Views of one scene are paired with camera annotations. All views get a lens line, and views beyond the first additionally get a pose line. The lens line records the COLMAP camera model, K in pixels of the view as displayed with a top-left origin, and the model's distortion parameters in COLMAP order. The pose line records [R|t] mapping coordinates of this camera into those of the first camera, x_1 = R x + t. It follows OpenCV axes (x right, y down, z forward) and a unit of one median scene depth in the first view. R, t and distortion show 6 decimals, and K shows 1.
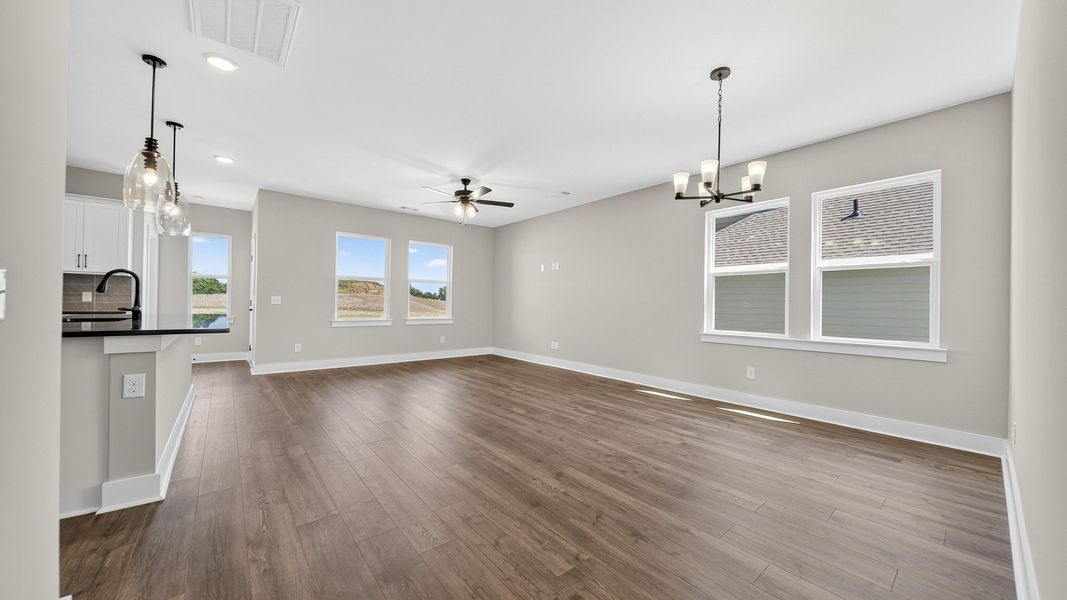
lens RADIAL K [[373.2, 0, 531.6], [0, 373.2, 297.1], [0, 0, 1]] dist [0.002027, 0.000205]
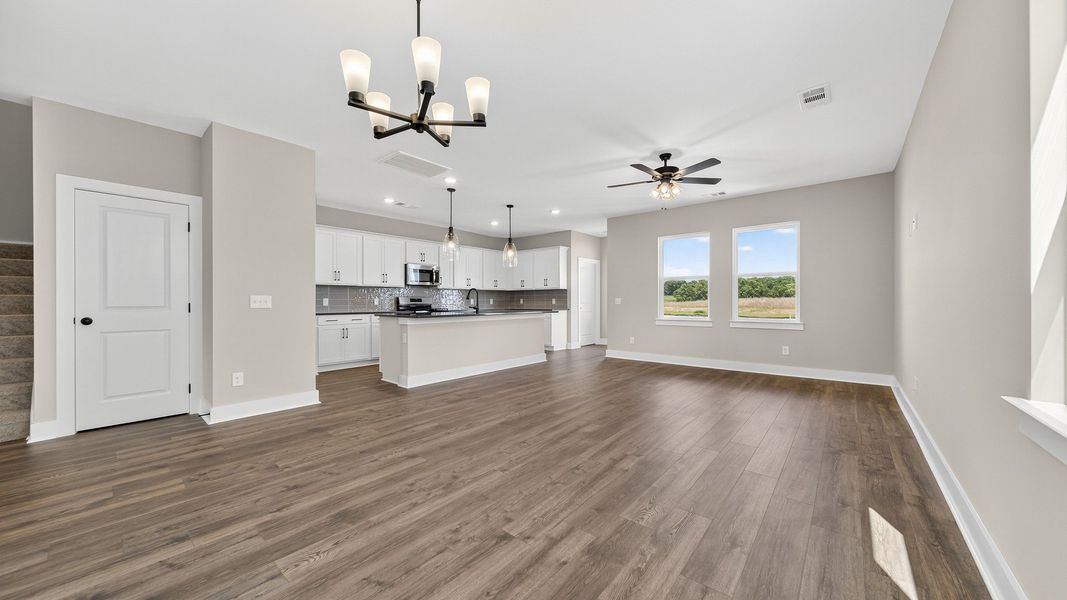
lens RADIAL K [[373.2, 0, 542.2], [0, 373.2, 304.8], [0, 0, 1]] dist [0.002027, 0.000205]
pose [[0.188719, -0.005466, -0.982016, 0.845879], [0.024916, 0.999689, -0.000776, 0.025023], [0.981715, -0.024321, 0.188796, 0.808972]]
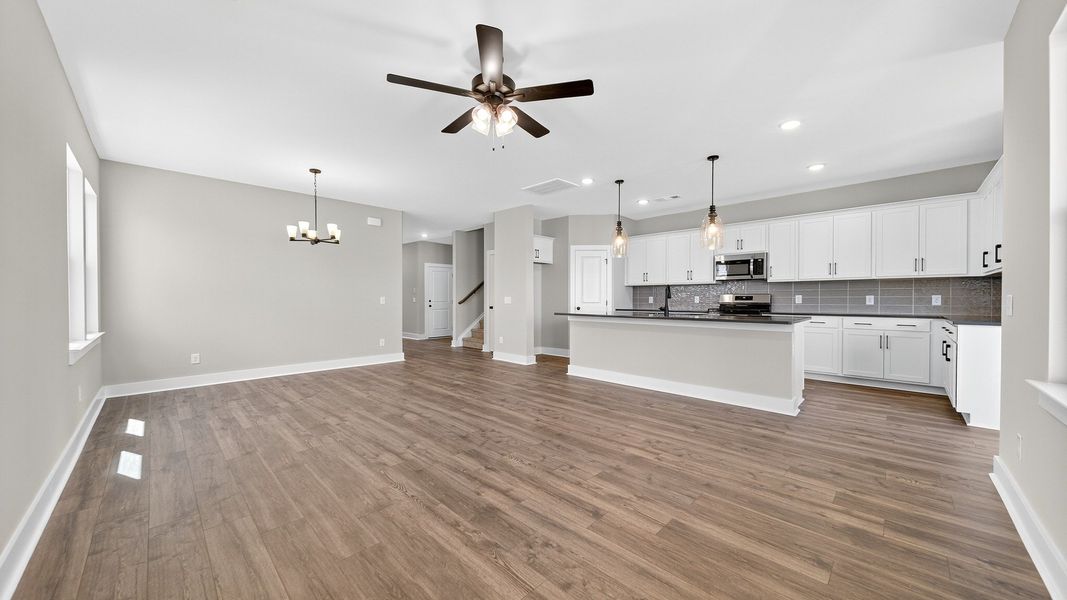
lens RADIAL K [[373.2, 0, 522.2], [0, 373.2, 296.0], [0, 0, 1]] dist [0.002027, 0.000205]
pose [[-0.996129, -0.013001, -0.086936, -0.246811], [-0.010355, 0.999472, -0.030809, 0.030680], [0.087290, -0.029789, -0.995737, 2.144905]]
